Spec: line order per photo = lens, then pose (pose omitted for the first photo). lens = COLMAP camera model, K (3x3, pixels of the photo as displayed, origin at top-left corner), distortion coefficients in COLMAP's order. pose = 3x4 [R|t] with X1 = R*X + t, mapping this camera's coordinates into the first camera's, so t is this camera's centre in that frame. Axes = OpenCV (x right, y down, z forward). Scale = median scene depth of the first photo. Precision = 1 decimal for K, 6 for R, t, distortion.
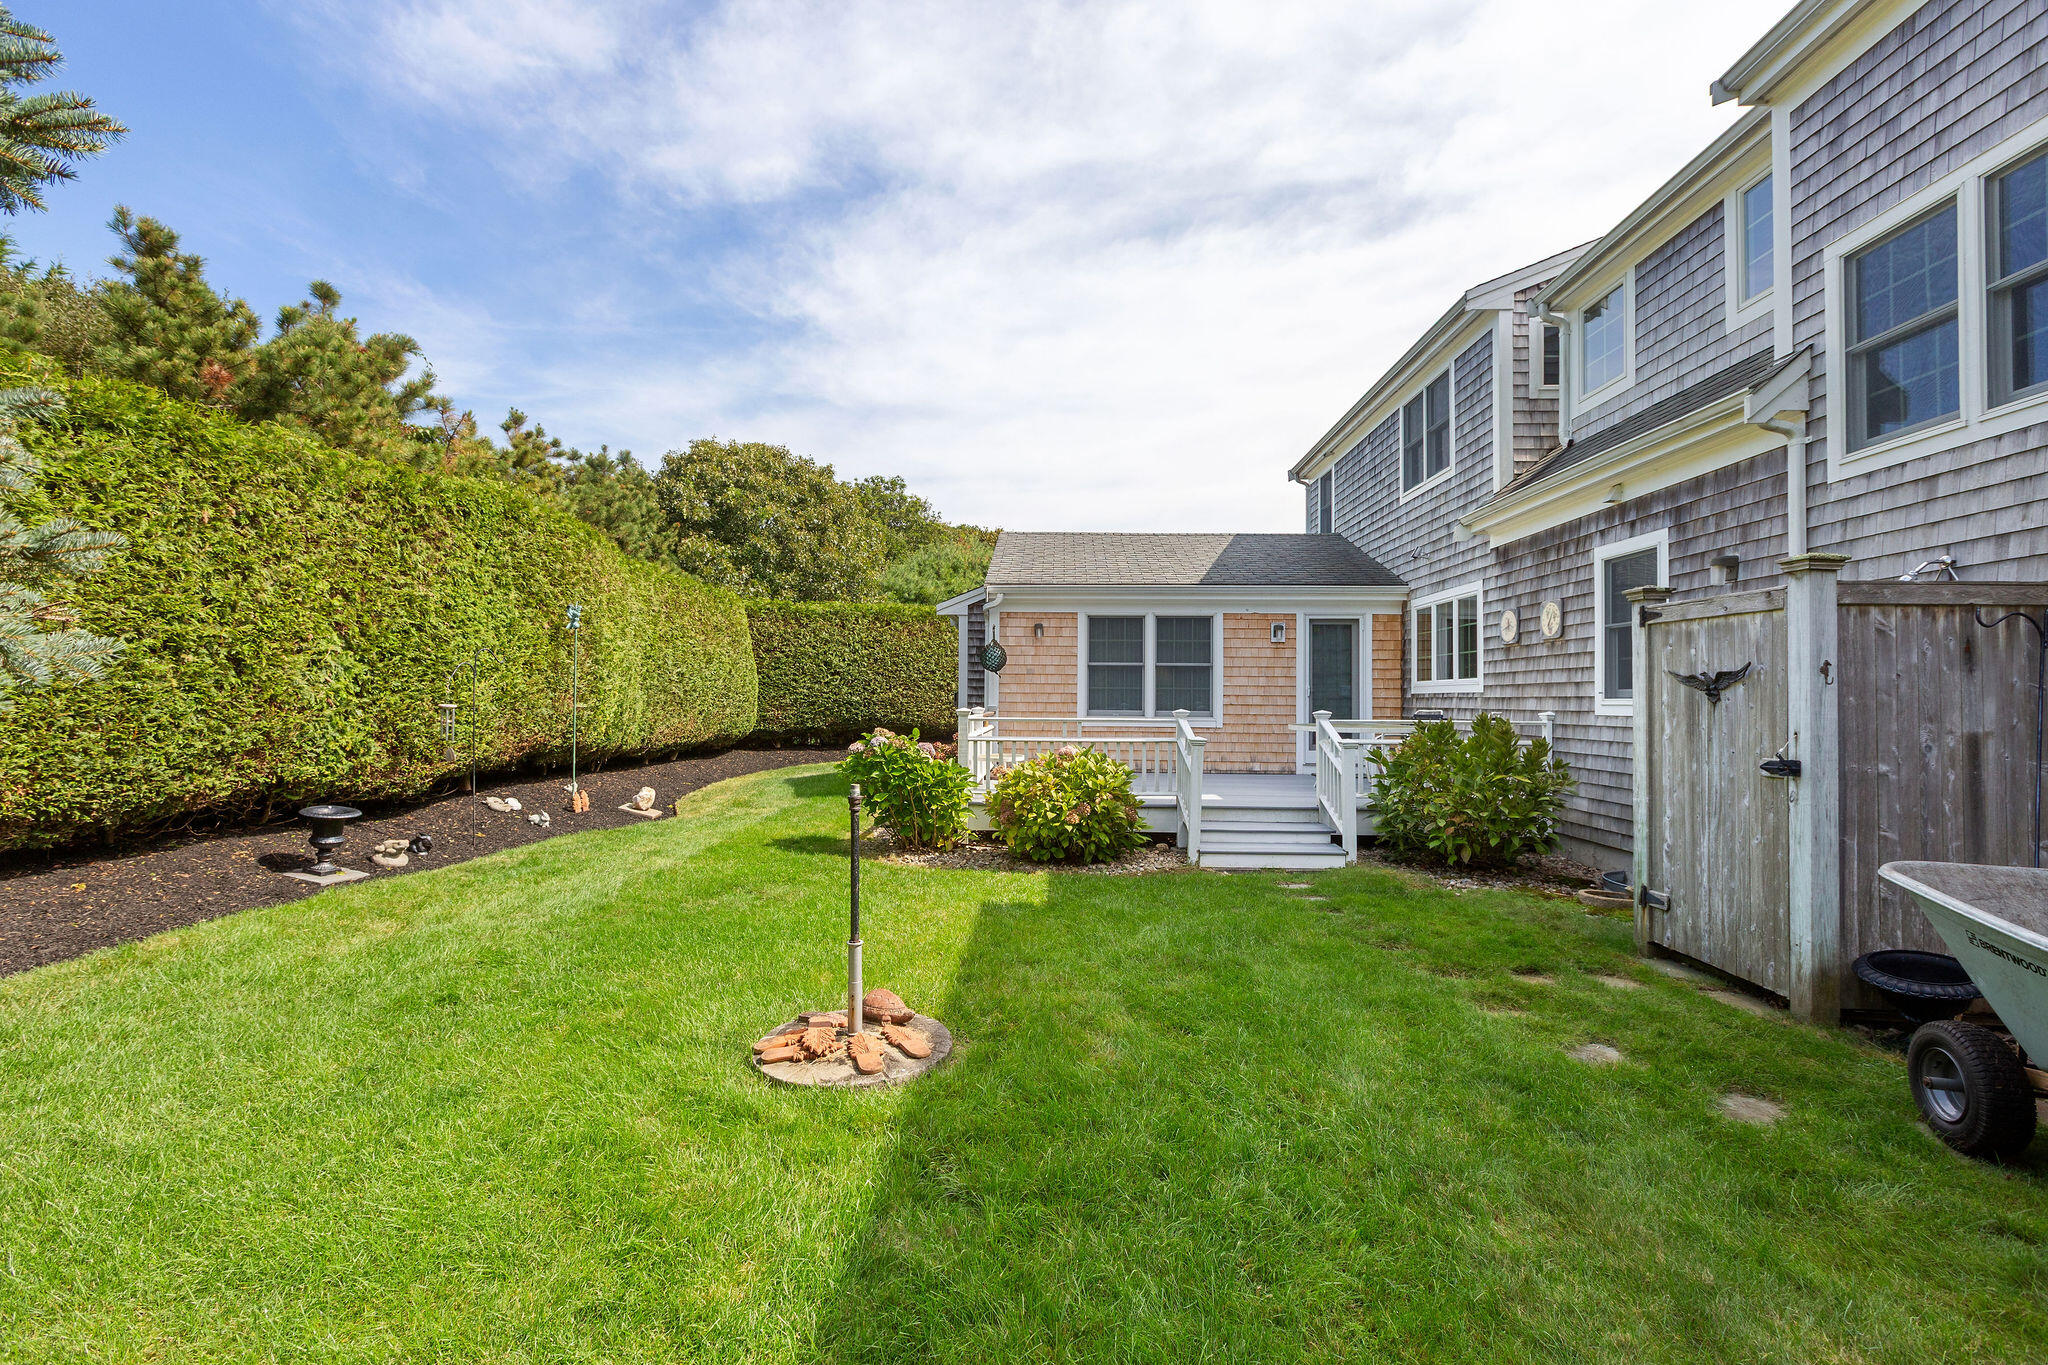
lens RADIAL K [[921.0, 0, 1023.5], [0, 921.0, 685.5], [0, 0, 1]] dist [0.003648, -0.002599]
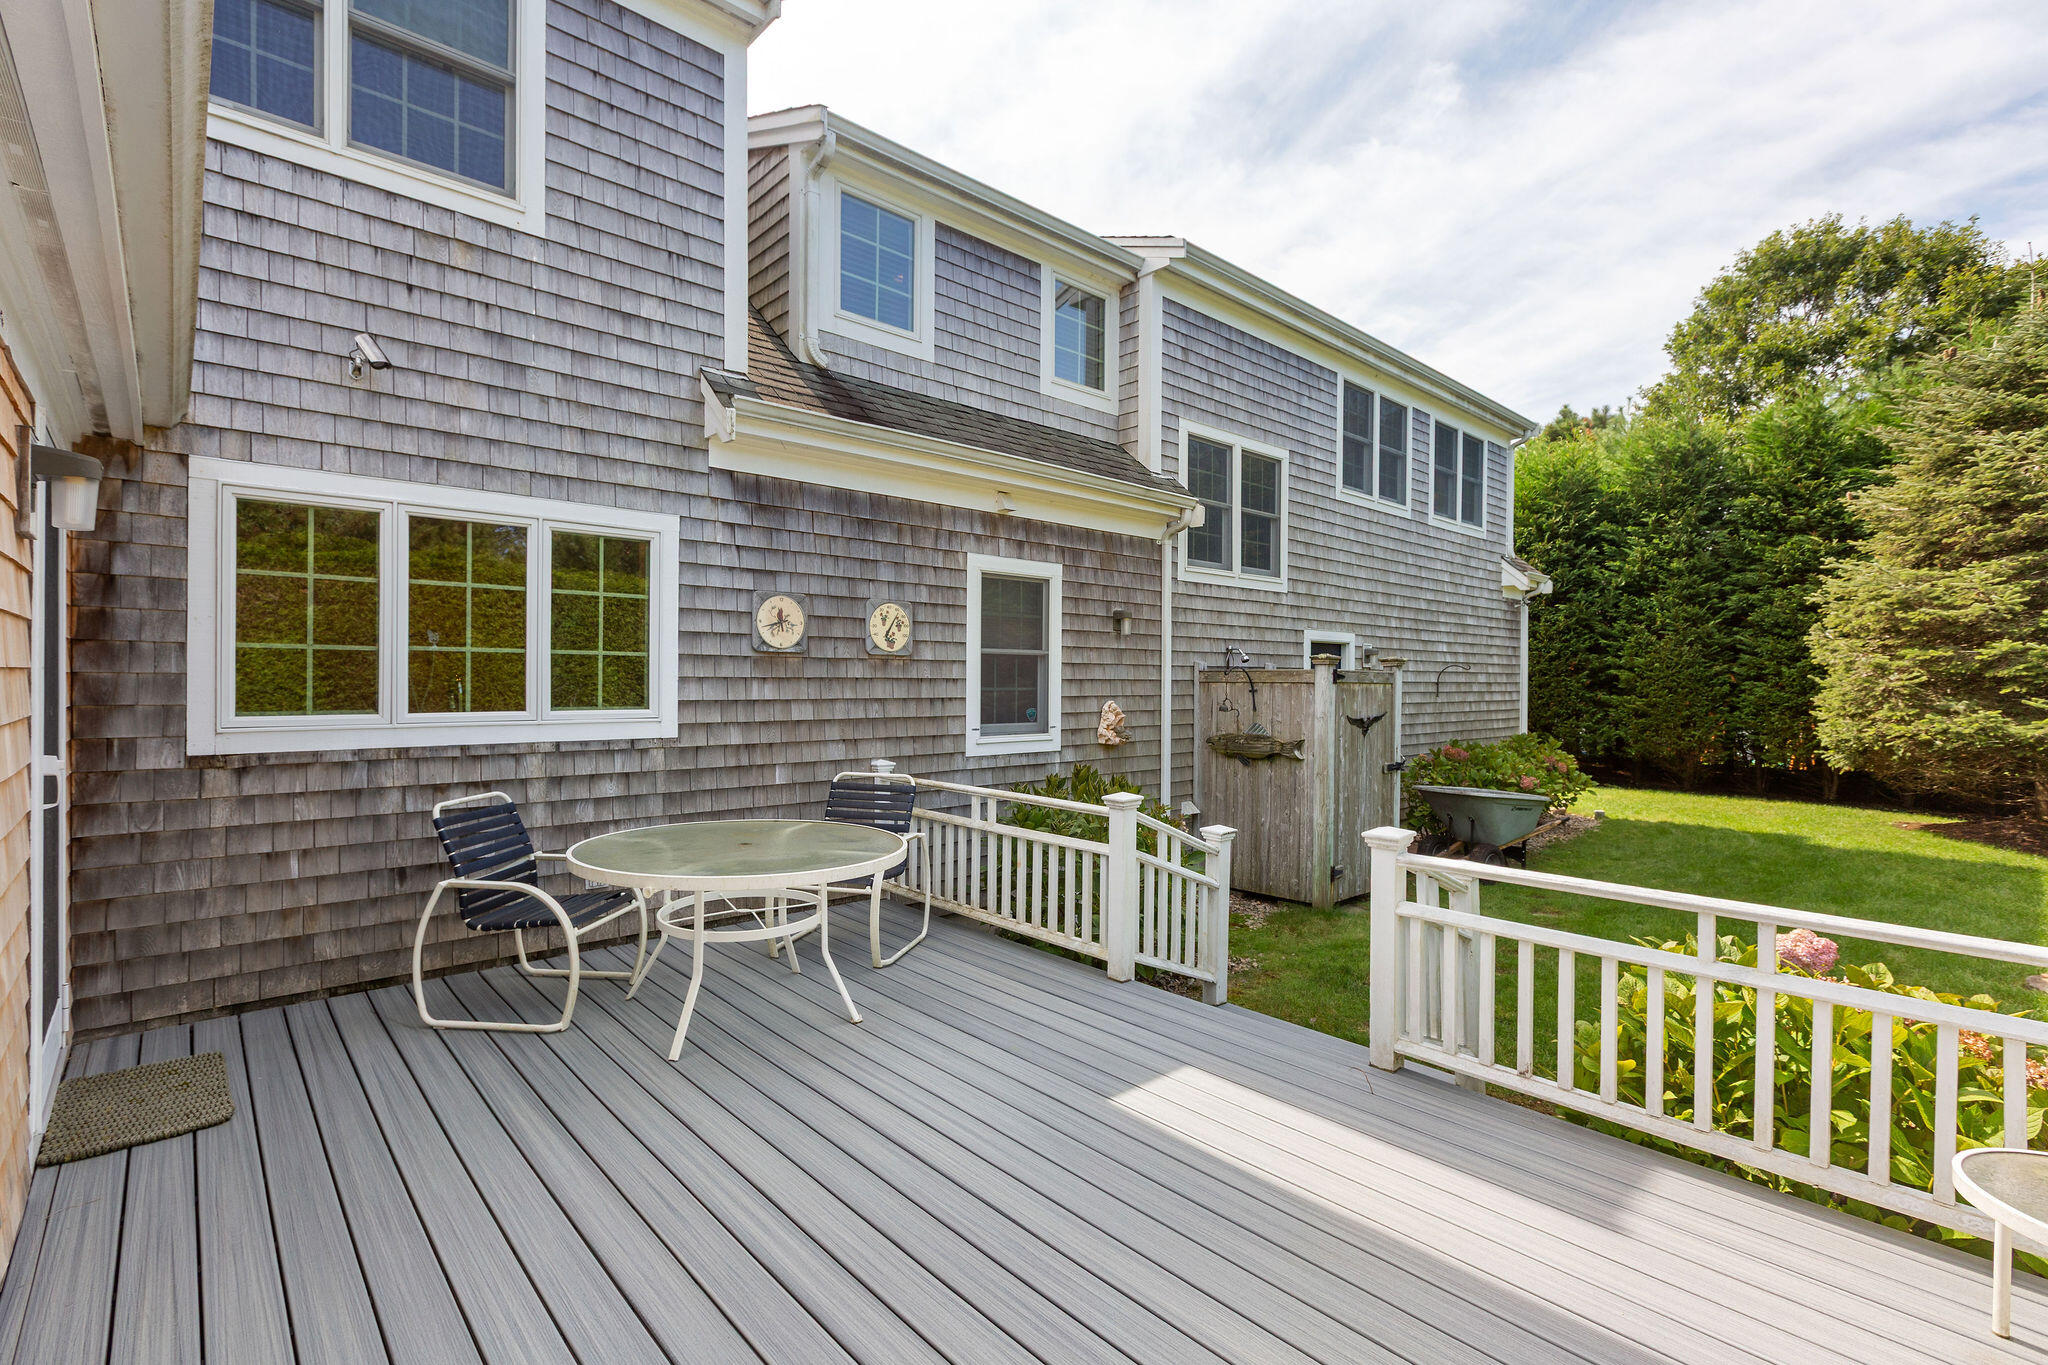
lens RADIAL K [[921.0, 0, 1024.9], [0, 921.0, 682.2], [0, 0, 1]] dist [0.003648, -0.002599]
pose [[-0.702336, -0.012686, 0.711733, 0.001942], [-0.022991, 0.999724, -0.004869, -0.033670], [-0.711474, -0.019783, -0.702434, 1.639493]]
